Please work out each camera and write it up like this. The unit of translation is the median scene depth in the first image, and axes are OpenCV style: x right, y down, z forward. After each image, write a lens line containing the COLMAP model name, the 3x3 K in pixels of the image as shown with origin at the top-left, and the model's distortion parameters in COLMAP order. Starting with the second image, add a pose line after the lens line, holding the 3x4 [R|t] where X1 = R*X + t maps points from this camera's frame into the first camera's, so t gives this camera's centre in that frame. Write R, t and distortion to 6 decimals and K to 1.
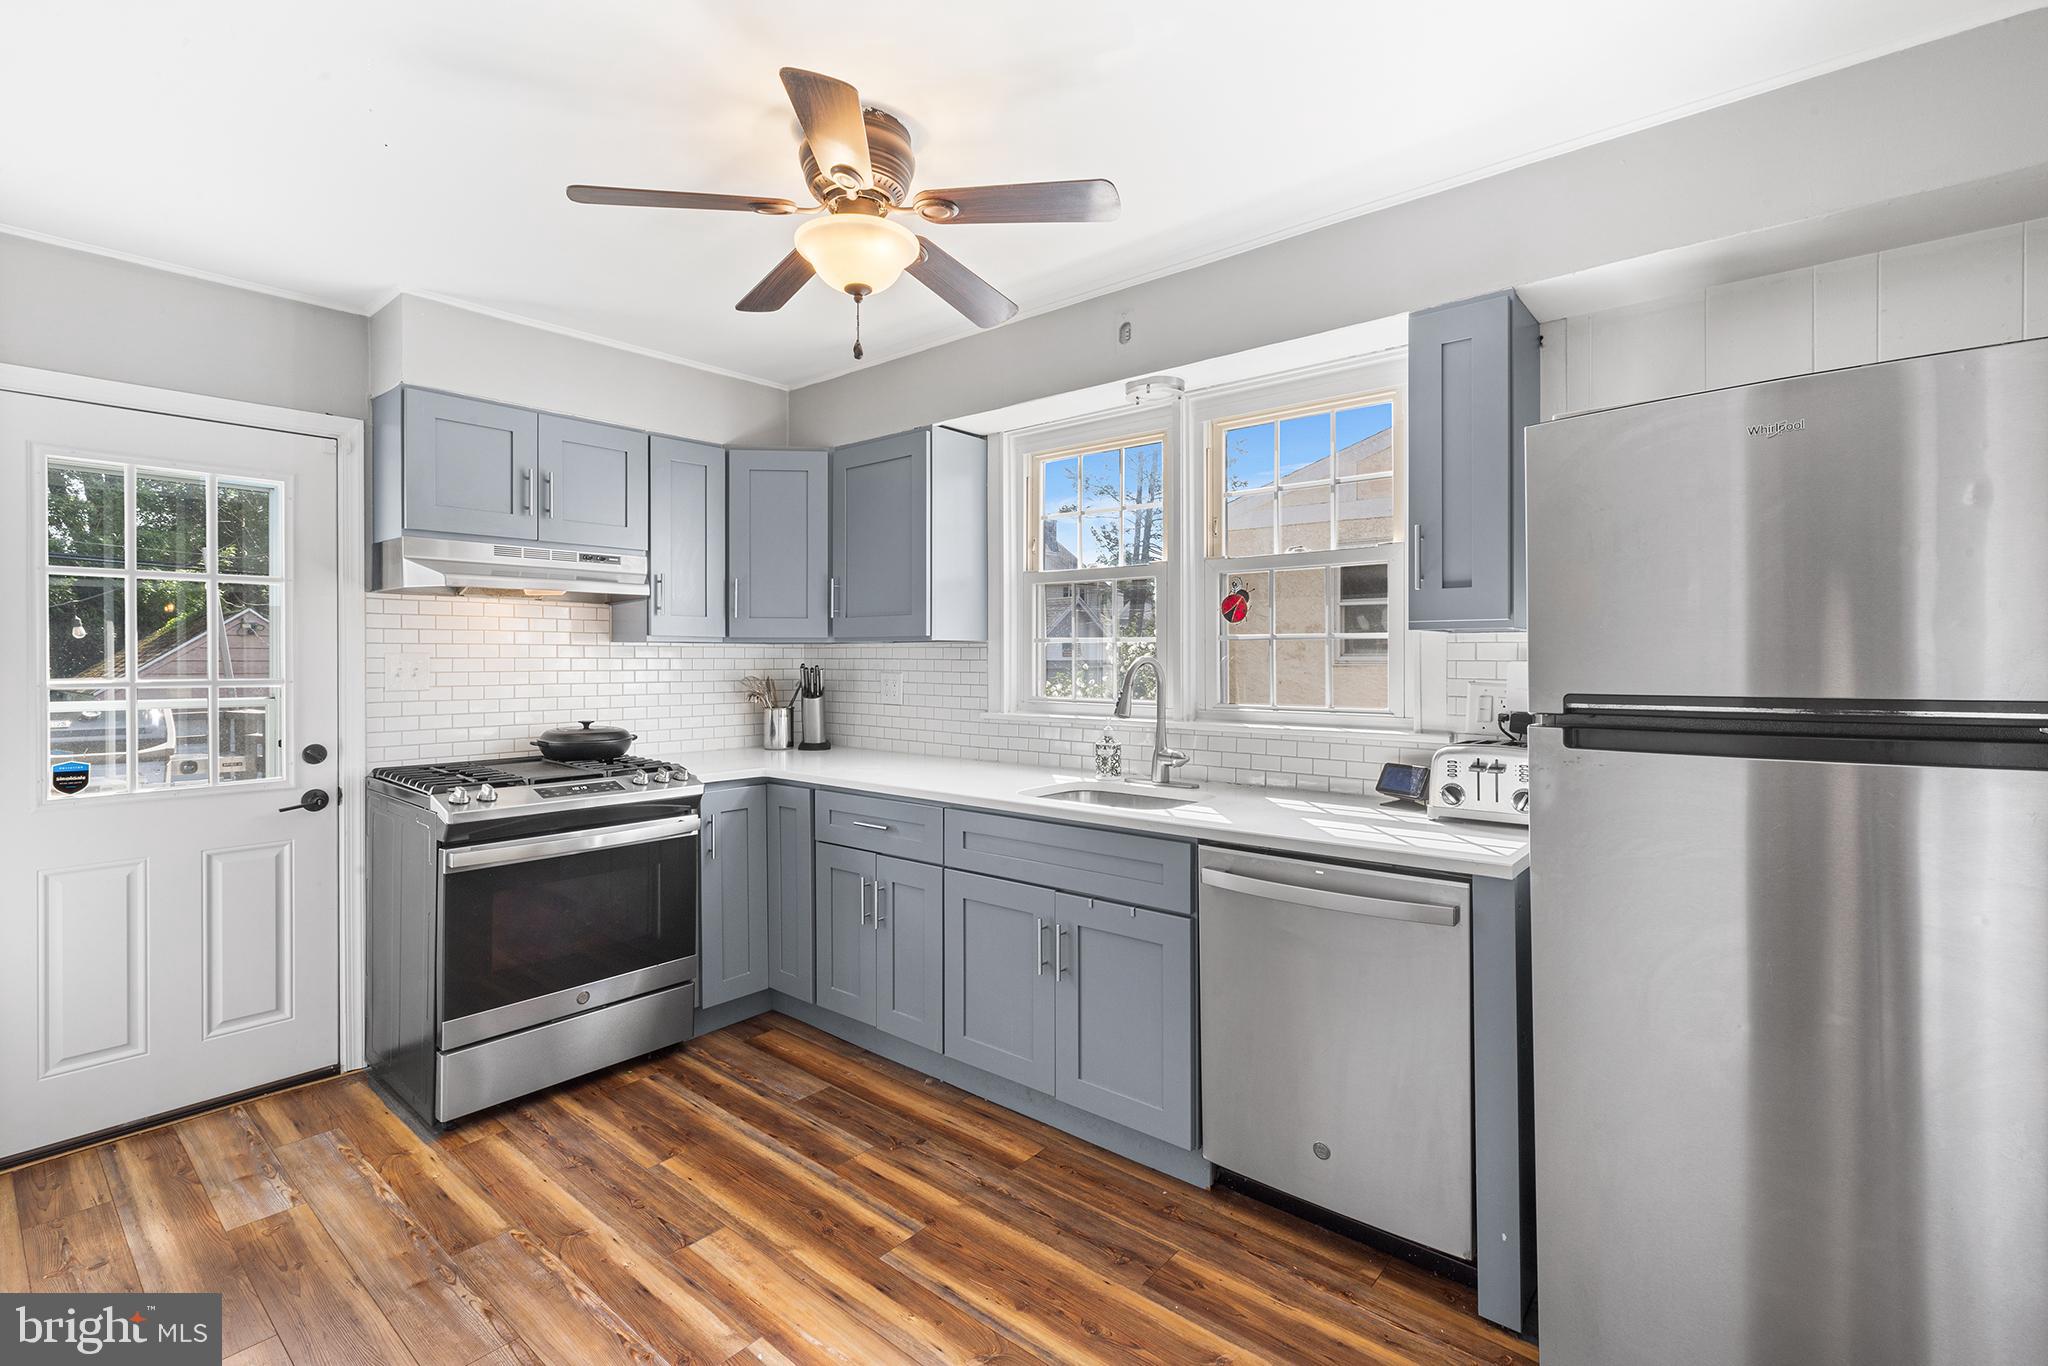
lens RADIAL K [[922.3, 0, 1019.5], [0, 922.3, 664.9], [0, 0, 1]] dist [0.001692, 0.000316]
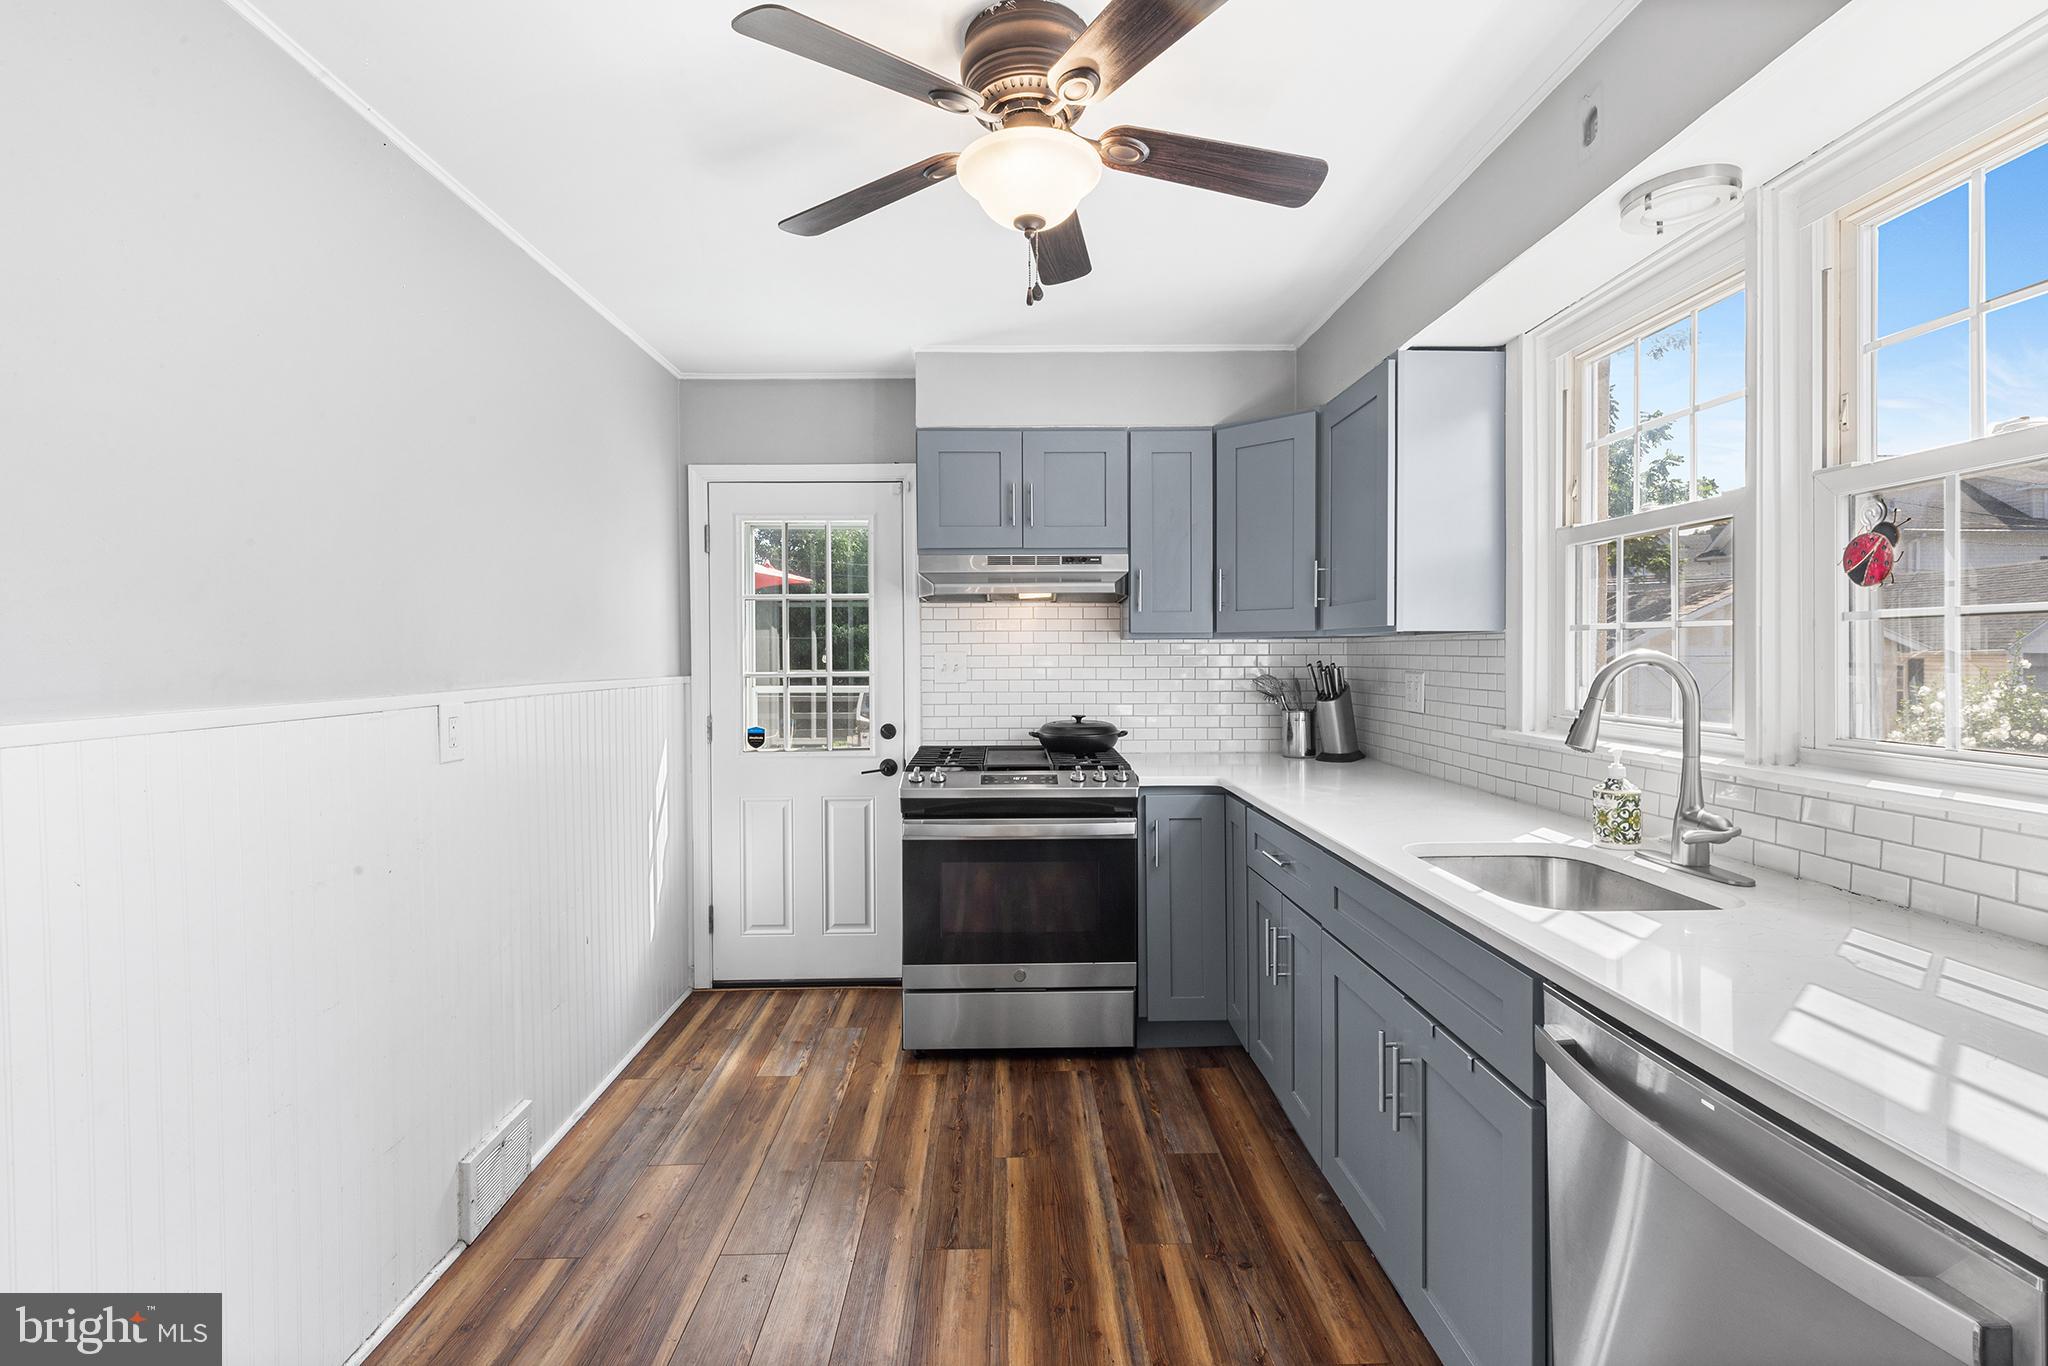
lens RADIAL K [[922.3, 0, 1019.5], [0, 922.3, 664.9], [0, 0, 1]] dist [0.001692, 0.000316]
pose [[0.661692, 0.005888, -0.749753, 0.311705], [-0.000768, 0.999974, 0.007175, -0.004650], [0.749776, -0.004171, 0.661679, 0.289911]]
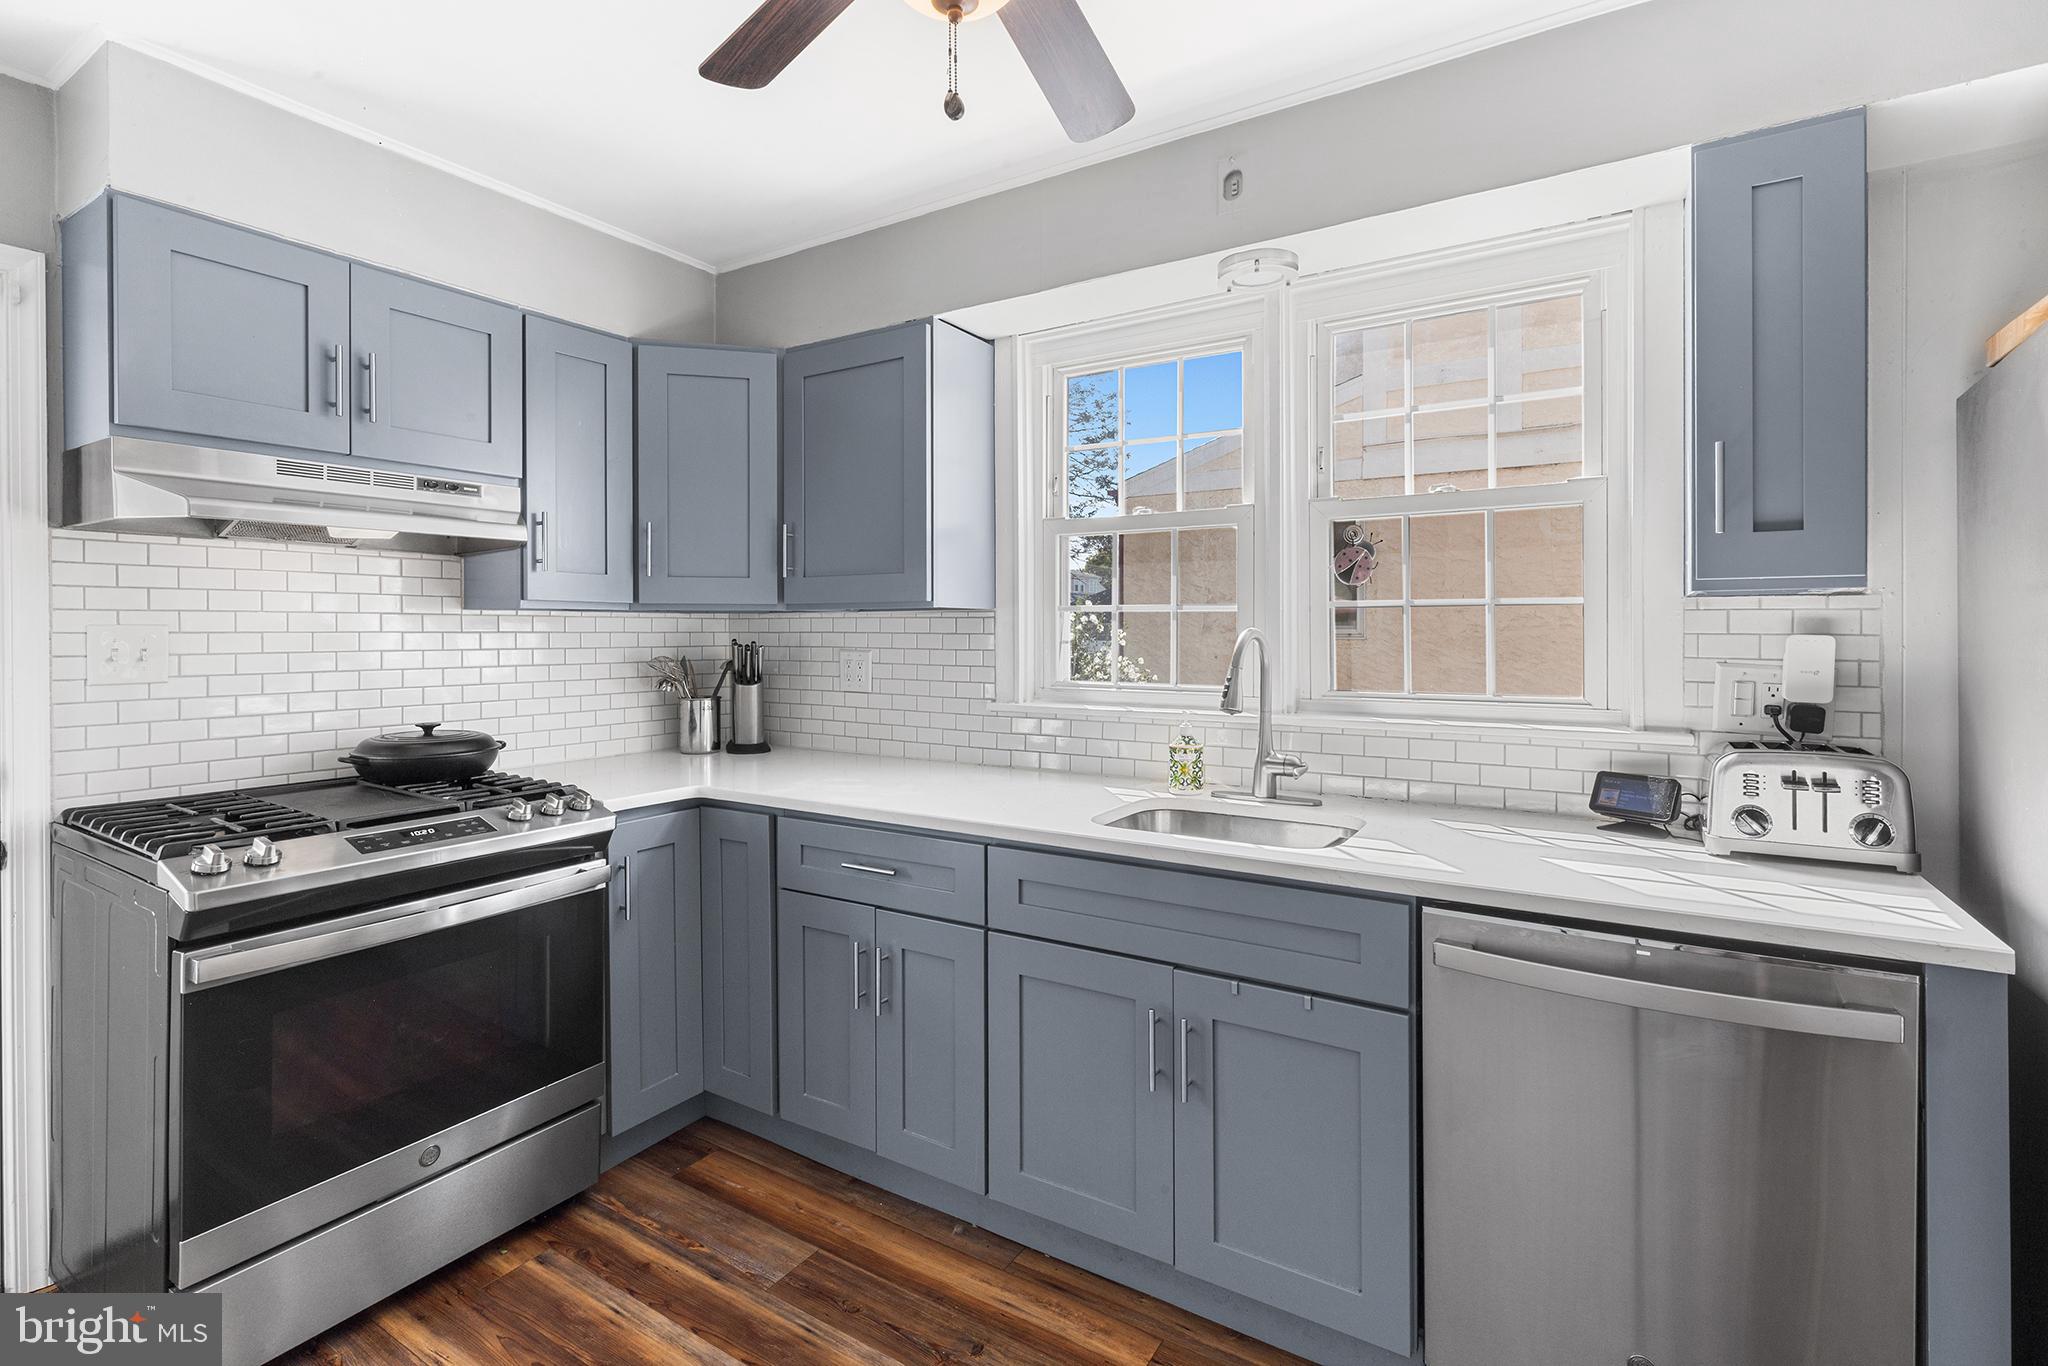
lens RADIAL K [[939.6, 0, 1029.8], [0, 939.6, 638.2], [0, 0, 1]] dist [0.002106, 0.000048]
pose [[0.989031, -0.002570, 0.147683, -0.147907], [0.002555, 0.999997, 0.000296, -0.002404], [-0.147684, 0.000084, 0.989035, 0.275590]]
